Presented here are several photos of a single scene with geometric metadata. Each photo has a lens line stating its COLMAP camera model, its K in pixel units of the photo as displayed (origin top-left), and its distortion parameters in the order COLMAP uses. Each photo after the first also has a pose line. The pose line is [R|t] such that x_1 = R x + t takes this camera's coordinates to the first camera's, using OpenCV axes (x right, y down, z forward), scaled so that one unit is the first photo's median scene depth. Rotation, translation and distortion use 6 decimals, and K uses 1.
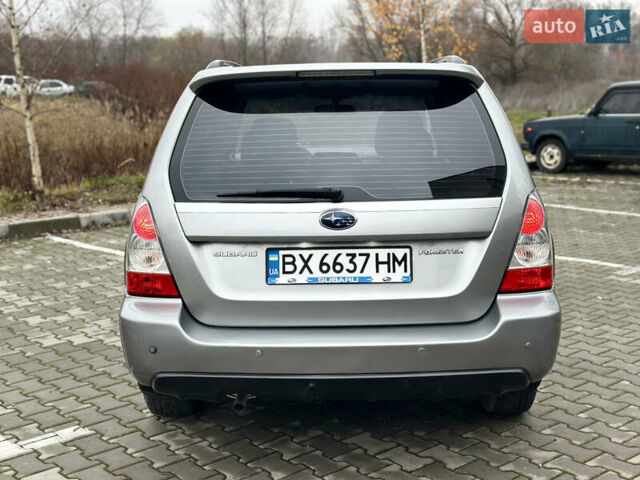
lens RADIAL K [[889.1, 0, 319.0], [0, 889.1, 250.4], [0, 0, 1]] dist [0.182100, -0.300957]
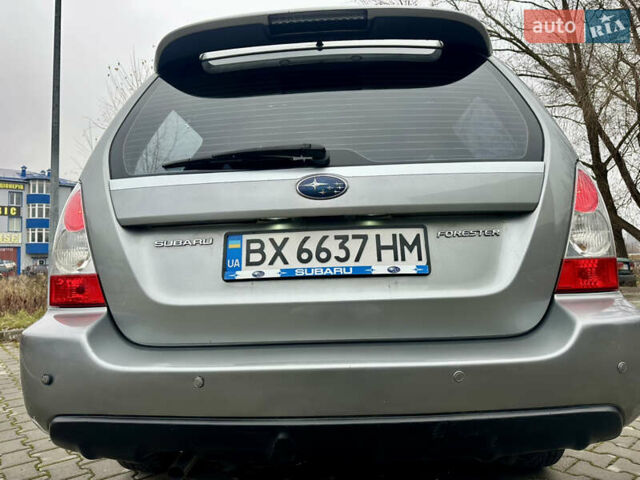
lens RADIAL K [[448.7, 0, 320.0], [0, 448.7, 240.0], [0, 0, 1]] dist [0.096897, -0.123660]
pose [[0.999424, -0.015952, -0.029940, 0.029415], [0.007993, 0.968430, -0.249158, 0.096629], [0.032970, 0.248775, 0.968000, 0.649542]]
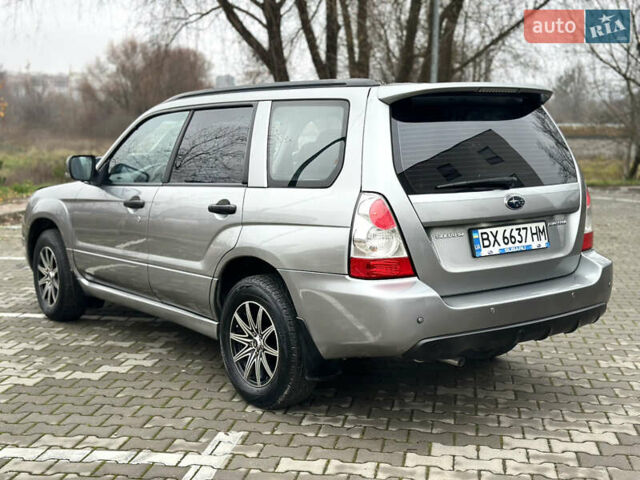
lens RADIAL K [[889.1, 0, 319.0], [0, 889.1, 250.4], [0, 0, 1]] dist [0.182100, -0.300957]
pose [[0.775252, -0.075129, 0.627168, -1.008355], [0.107814, 0.994070, -0.014190, 0.022779], [-0.622383, 0.078618, 0.778755, 0.165934]]
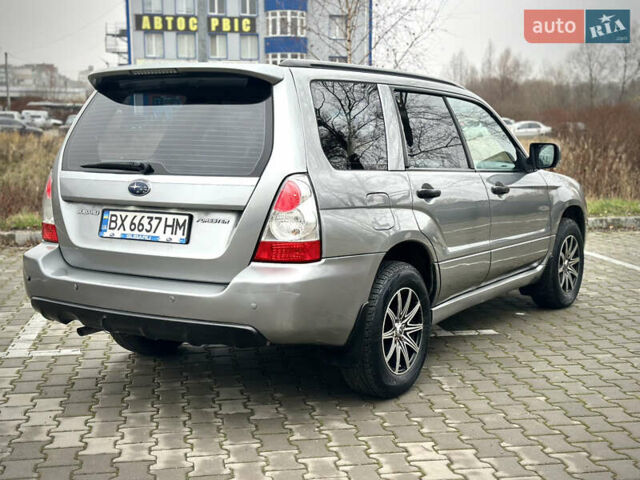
lens RADIAL K [[889.1, 0, 319.0], [0, 889.1, 250.4], [0, 0, 1]] dist [0.182100, -0.300957]
pose [[0.847099, 0.084525, -0.524670, 0.883801], [-0.109590, 0.993834, -0.016829, 0.044884], [0.520012, 0.071754, 0.851140, 0.073347]]
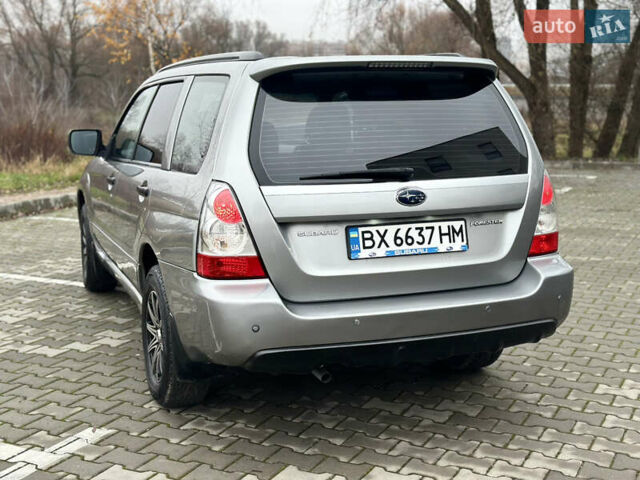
lens RADIAL K [[889.1, 0, 319.0], [0, 889.1, 250.4], [0, 0, 1]] dist [0.182100, -0.300957]
pose [[0.926947, -0.052549, 0.371493, -0.492827], [0.056831, 0.998384, -0.000581, 0.025666], [-0.370862, 0.021651, 0.928436, 0.016209]]
